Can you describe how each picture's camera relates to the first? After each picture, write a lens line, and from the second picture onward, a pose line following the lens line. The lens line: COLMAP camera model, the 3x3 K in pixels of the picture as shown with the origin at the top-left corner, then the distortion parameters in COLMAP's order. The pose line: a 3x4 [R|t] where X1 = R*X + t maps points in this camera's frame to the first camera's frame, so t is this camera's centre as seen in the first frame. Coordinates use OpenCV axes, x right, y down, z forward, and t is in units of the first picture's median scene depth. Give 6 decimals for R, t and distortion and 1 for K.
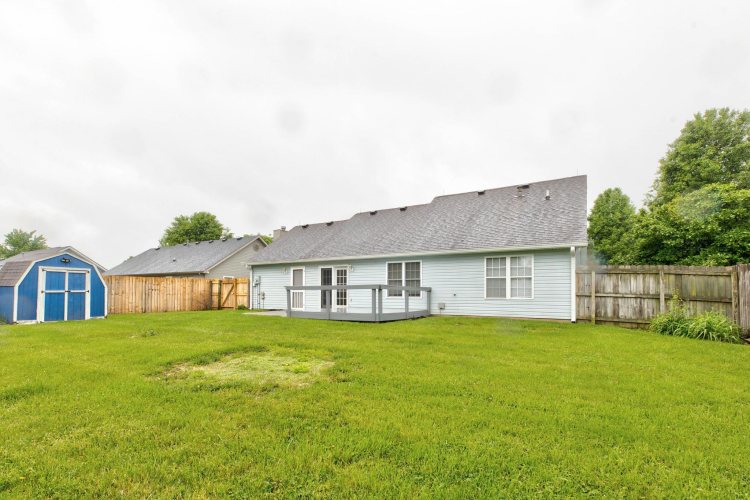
lens RADIAL K [[342.2, 0, 369.9], [0, 342.2, 284.7], [0, 0, 1]] dist [0.000460, -0.001569]
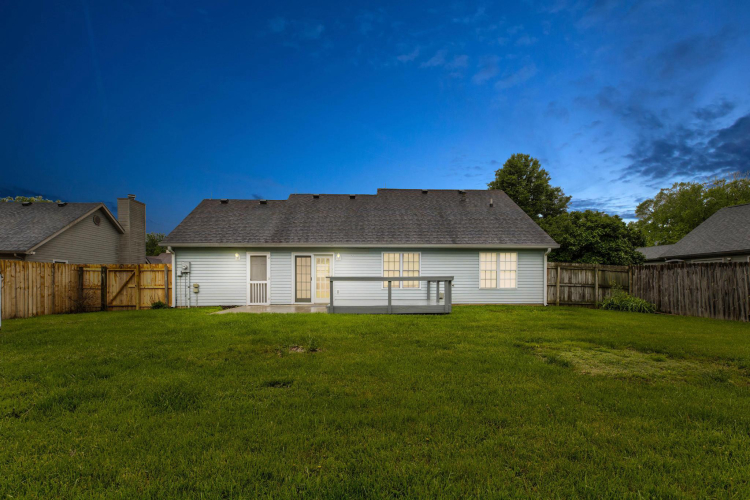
lens RADIAL K [[342.2, 0, 401.3], [0, 342.2, 279.9], [0, 0, 1]] dist [0.000460, -0.001569]
pose [[0.835334, 0.000863, 0.549742, -0.404884], [-0.008960, 0.999887, 0.012046, 0.000334], [-0.549670, -0.014988, 0.835247, 0.147632]]
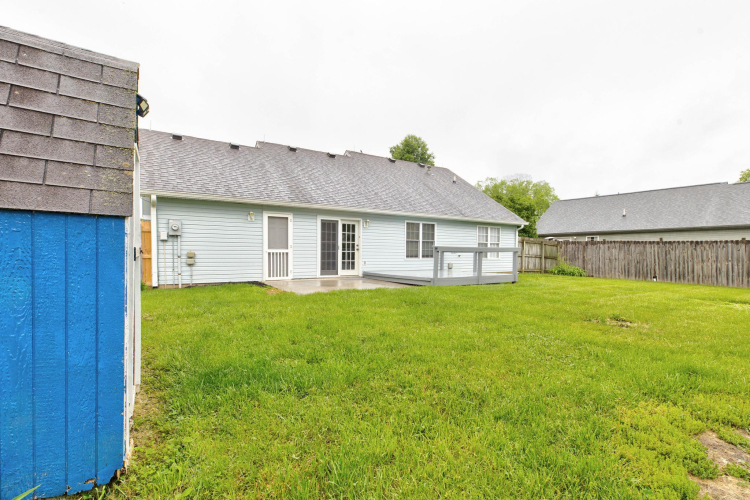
lens RADIAL K [[342.2, 0, 375.5], [0, 342.2, 252.9], [0, 0, 1]] dist [0.000460, -0.001569]
pose [[0.464971, 0.002019, 0.885324, -0.745622], [-0.025965, 0.999598, 0.011357, 0.011270], [-0.884945, -0.028268, 0.464836, 0.588899]]
